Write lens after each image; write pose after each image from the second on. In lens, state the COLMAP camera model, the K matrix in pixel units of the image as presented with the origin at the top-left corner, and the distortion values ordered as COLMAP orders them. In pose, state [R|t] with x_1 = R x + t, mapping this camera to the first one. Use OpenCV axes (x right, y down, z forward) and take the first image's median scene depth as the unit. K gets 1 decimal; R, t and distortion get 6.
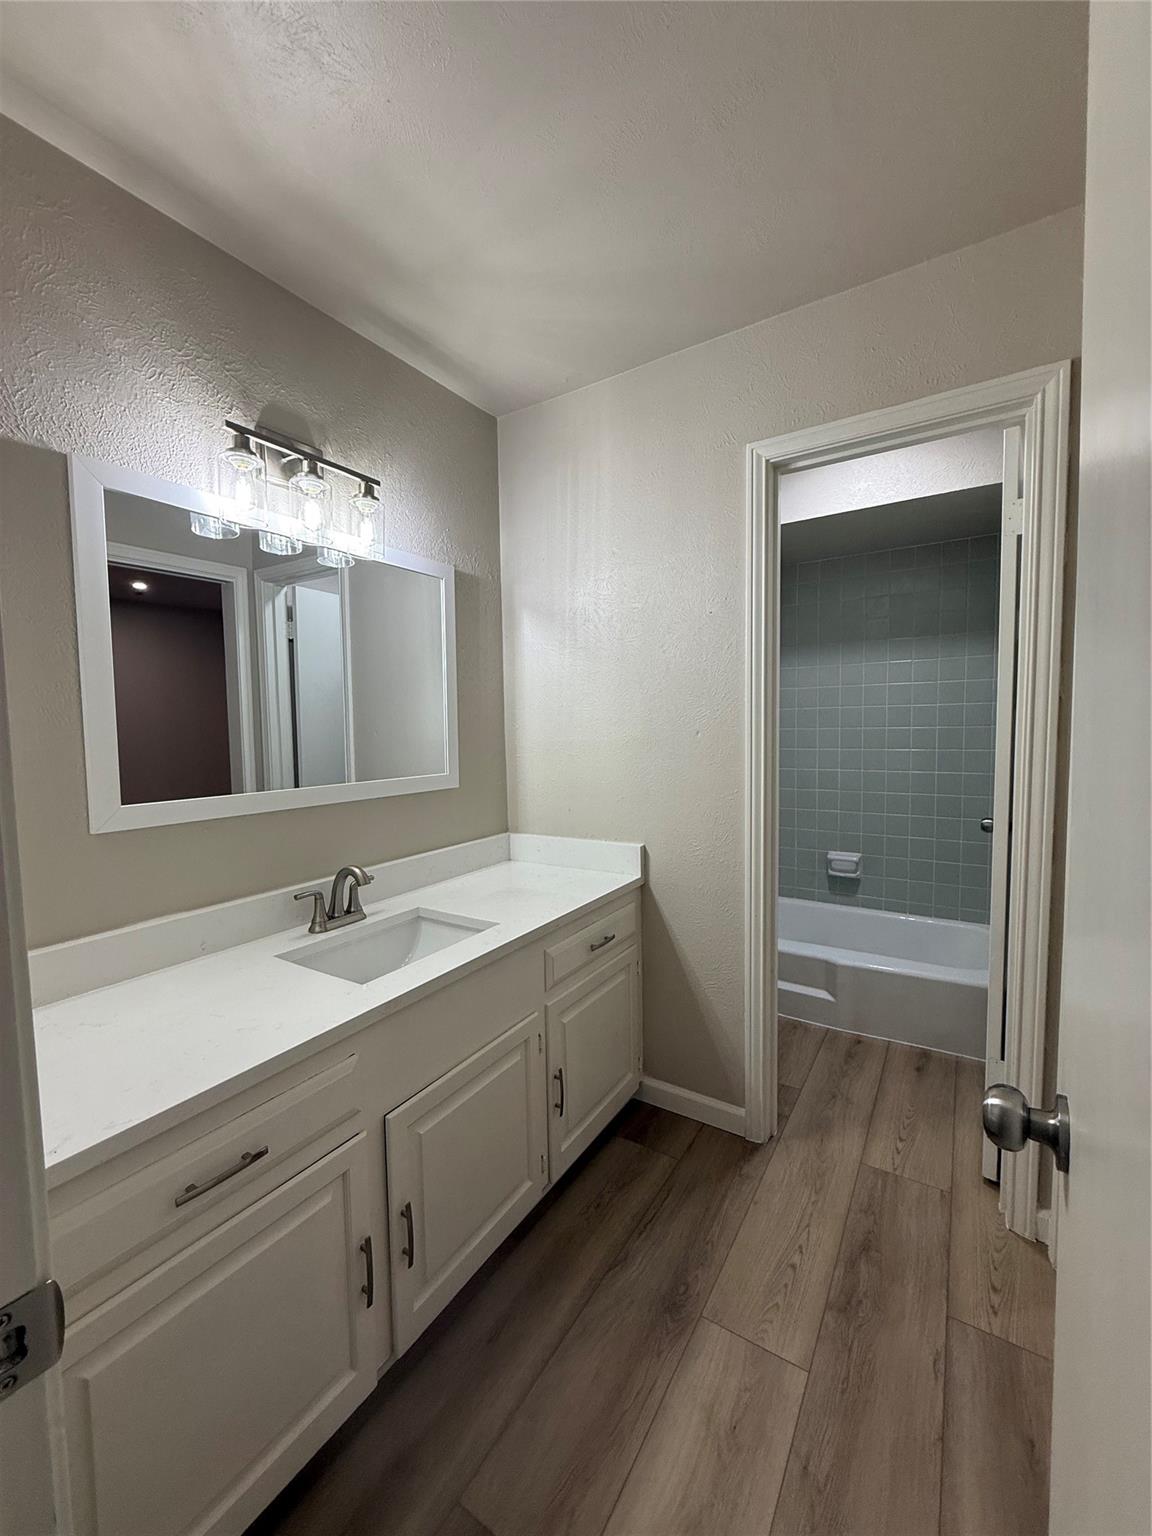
lens RADIAL K [[614.4, 0, 576.7], [0, 614.4, 764.6], [0, 0, 1]] dist [-0.000334, 0.000644]
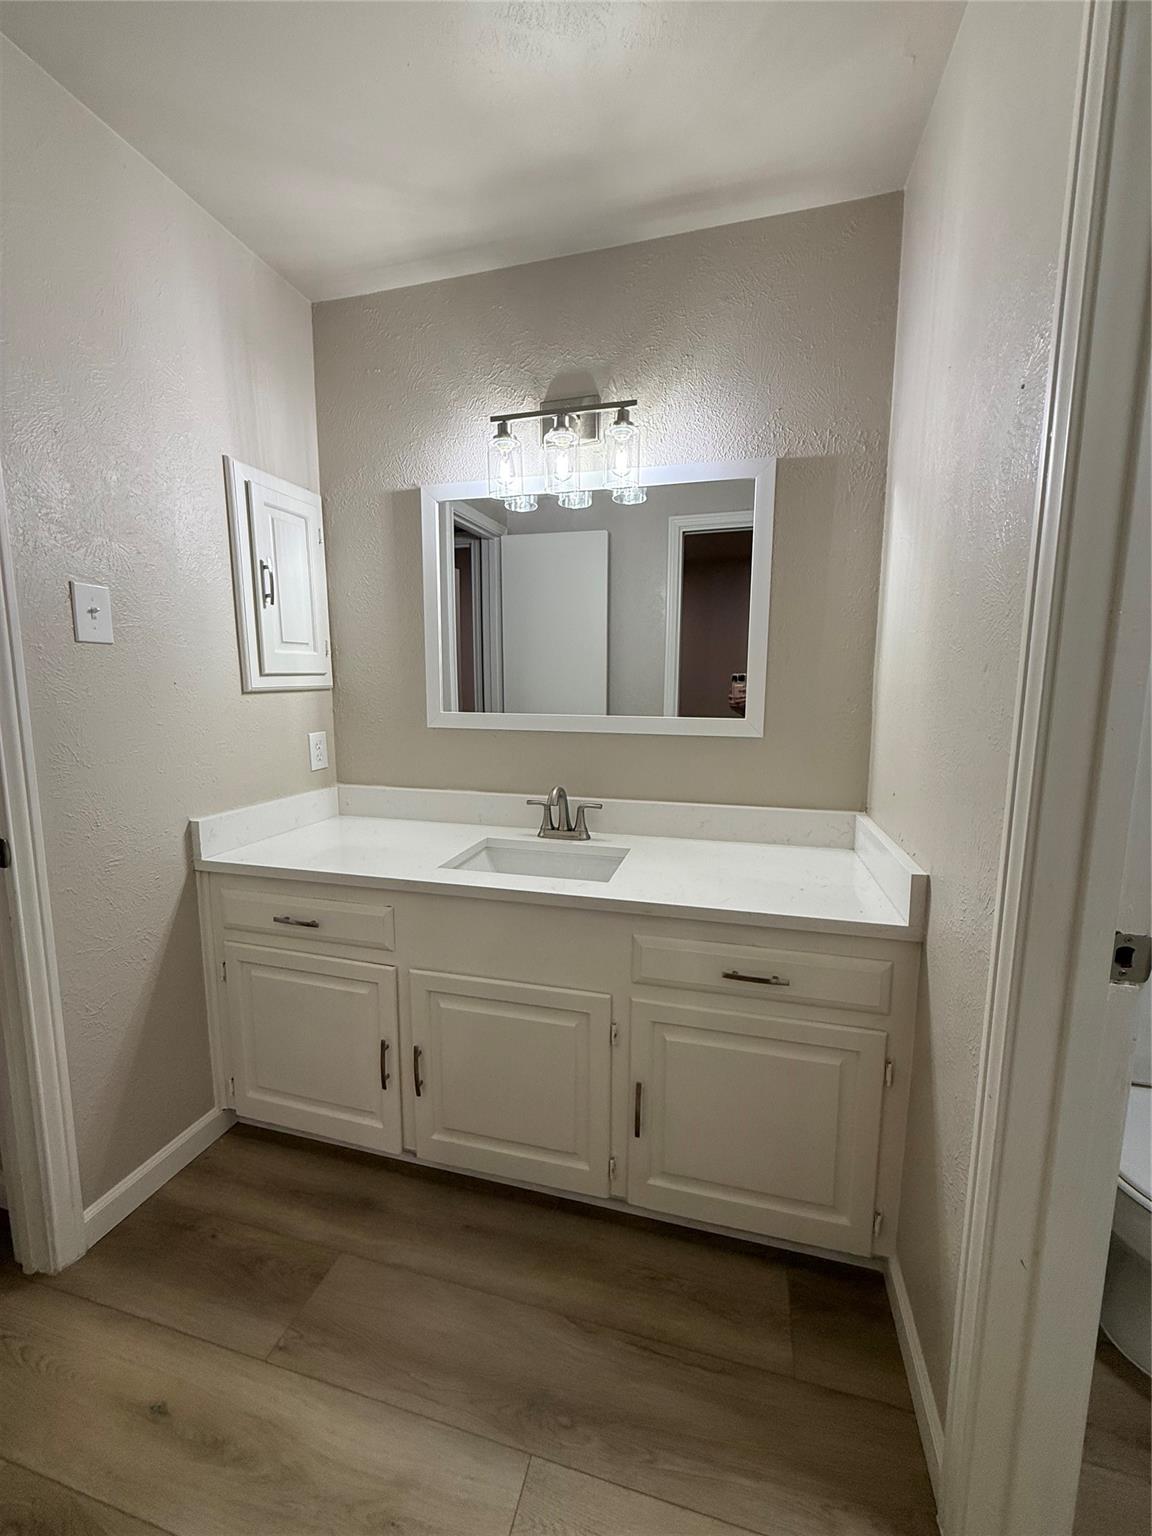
lens RADIAL K [[614.4, 0, 577.3], [0, 614.4, 764.0], [0, 0, 1]] dist [-0.000334, 0.000644]
pose [[0.298330, 0.146669, -0.943126, 0.680604], [-0.069411, 0.988840, 0.131822, -0.024825], [0.951936, 0.026136, 0.305181, 0.688747]]
